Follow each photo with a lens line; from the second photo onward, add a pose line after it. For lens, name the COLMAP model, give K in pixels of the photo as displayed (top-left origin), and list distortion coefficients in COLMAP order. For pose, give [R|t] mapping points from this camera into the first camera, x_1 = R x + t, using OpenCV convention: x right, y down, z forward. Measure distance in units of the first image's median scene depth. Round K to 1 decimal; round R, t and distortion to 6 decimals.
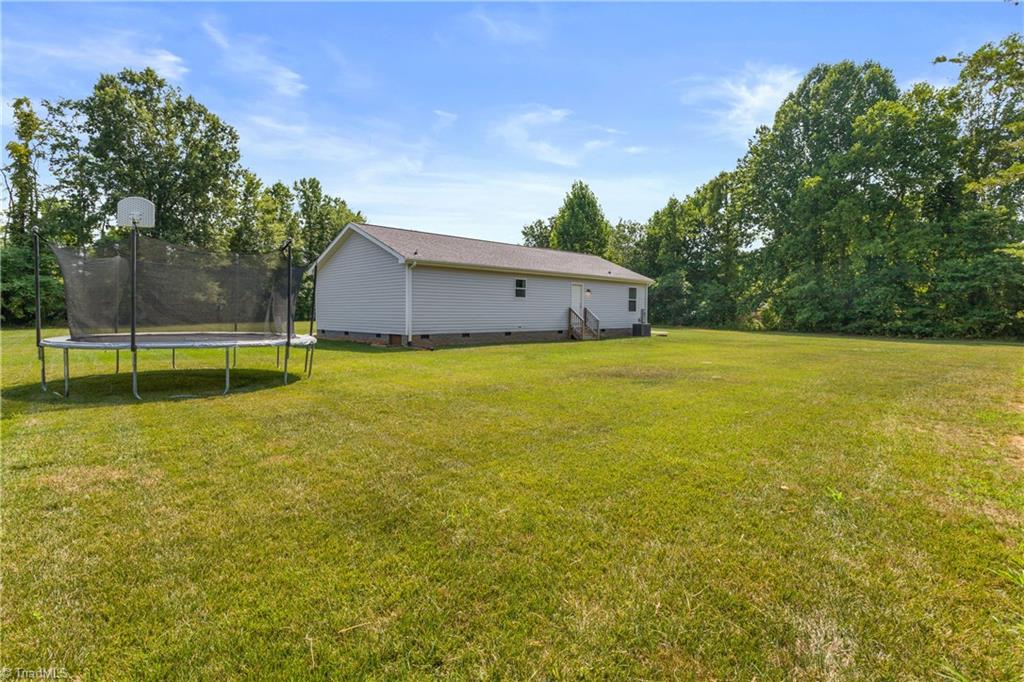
lens RADIAL K [[494.9, 0, 516.8], [0, 494.9, 330.0], [0, 0, 1]] dist [0.006252, 0.002287]
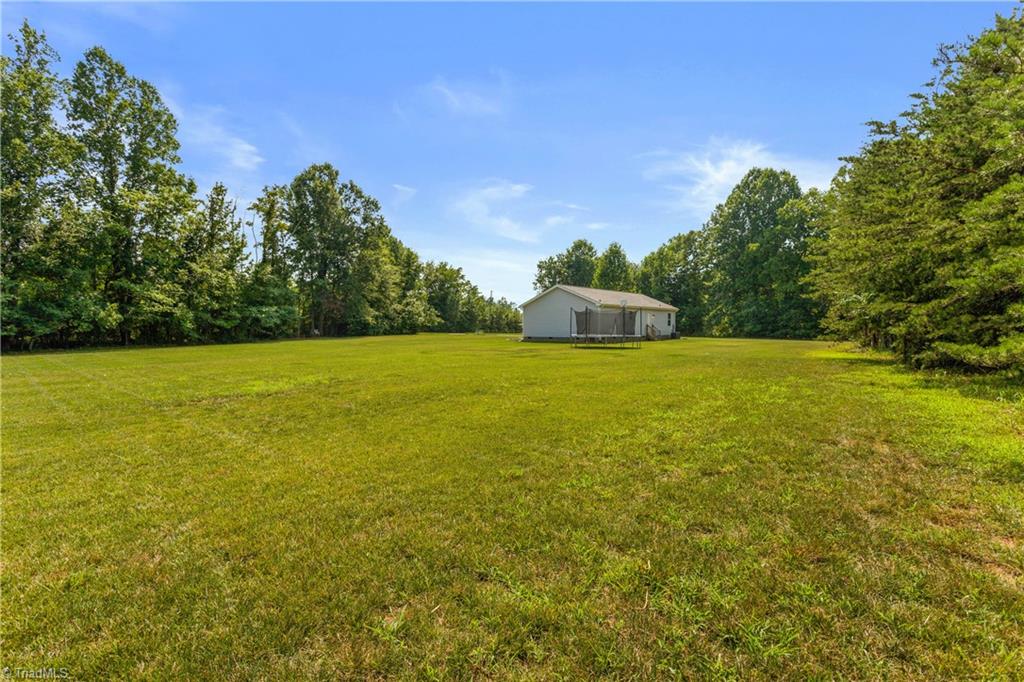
lens RADIAL K [[494.9, 0, 507.5], [0, 494.9, 347.3], [0, 0, 1]] dist [0.006252, 0.002287]
pose [[0.992266, -0.014384, 0.123296, -0.407150], [0.013633, 0.999883, 0.006937, 0.014337], [-0.123382, -0.005202, 0.992346, -0.512397]]
